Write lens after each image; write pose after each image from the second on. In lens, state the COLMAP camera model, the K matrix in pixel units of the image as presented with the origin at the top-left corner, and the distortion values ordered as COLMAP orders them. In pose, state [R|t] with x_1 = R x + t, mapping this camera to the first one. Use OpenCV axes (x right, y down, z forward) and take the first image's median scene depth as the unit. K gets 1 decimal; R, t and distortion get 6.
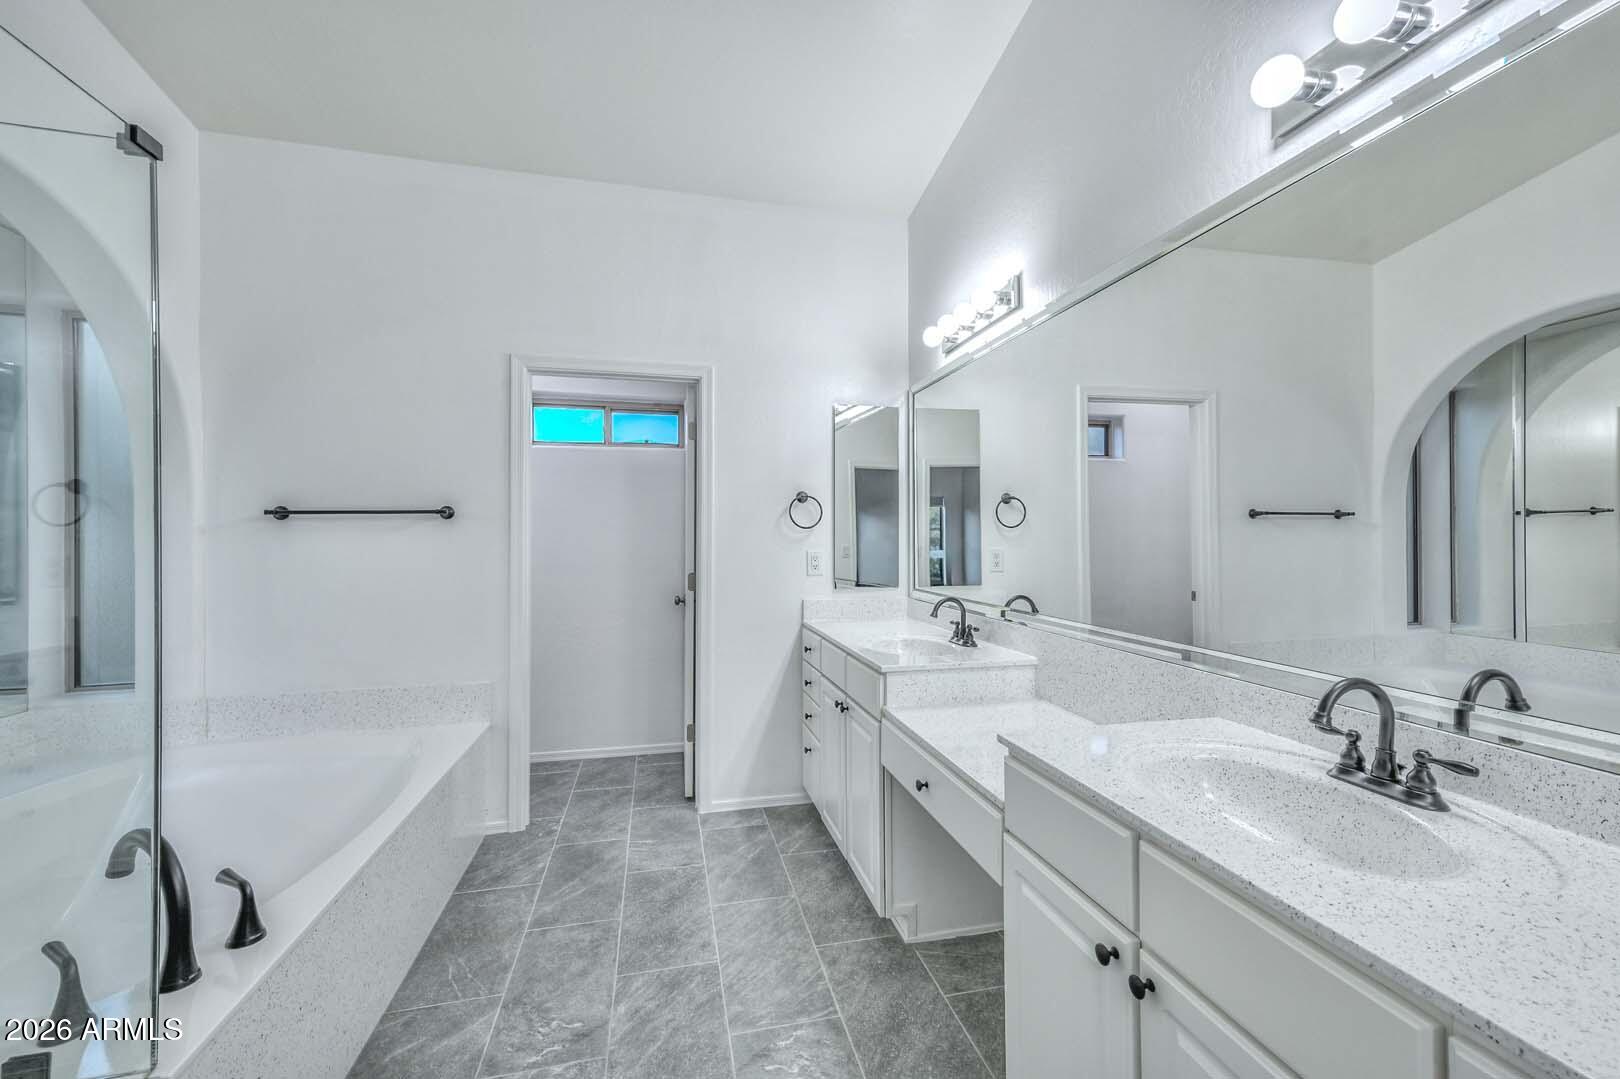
lens RADIAL K [[672.2, 0, 810.0], [0, 672.2, 539.5], [0, 0, 1]] dist [0.000755, 0.000062]
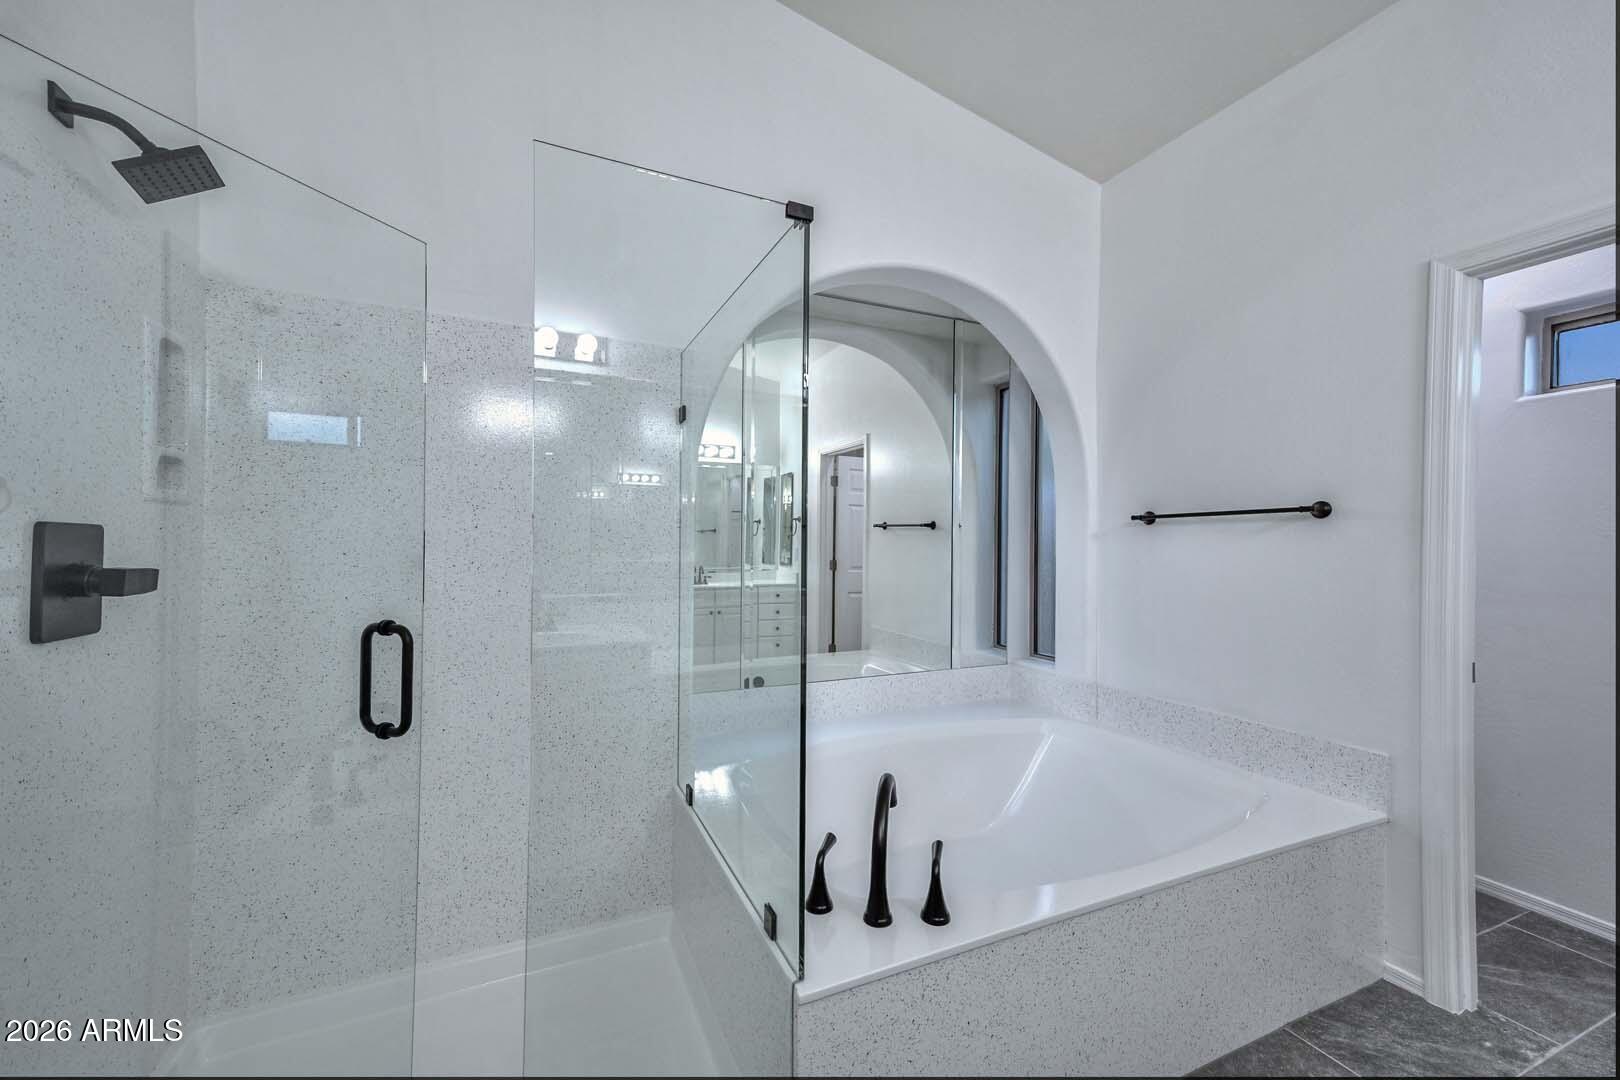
lens RADIAL K [[636.9, 0, 810.0], [0, 636.9, 540.0], [0, 0, 1]] dist [0.030261, -0.000027]
pose [[0.187453, -0.001779, -0.982272, 0.070258], [-0.007825, 0.999964, -0.003304, 0.001030], [0.982242, 0.008305, 0.187433, 0.314577]]
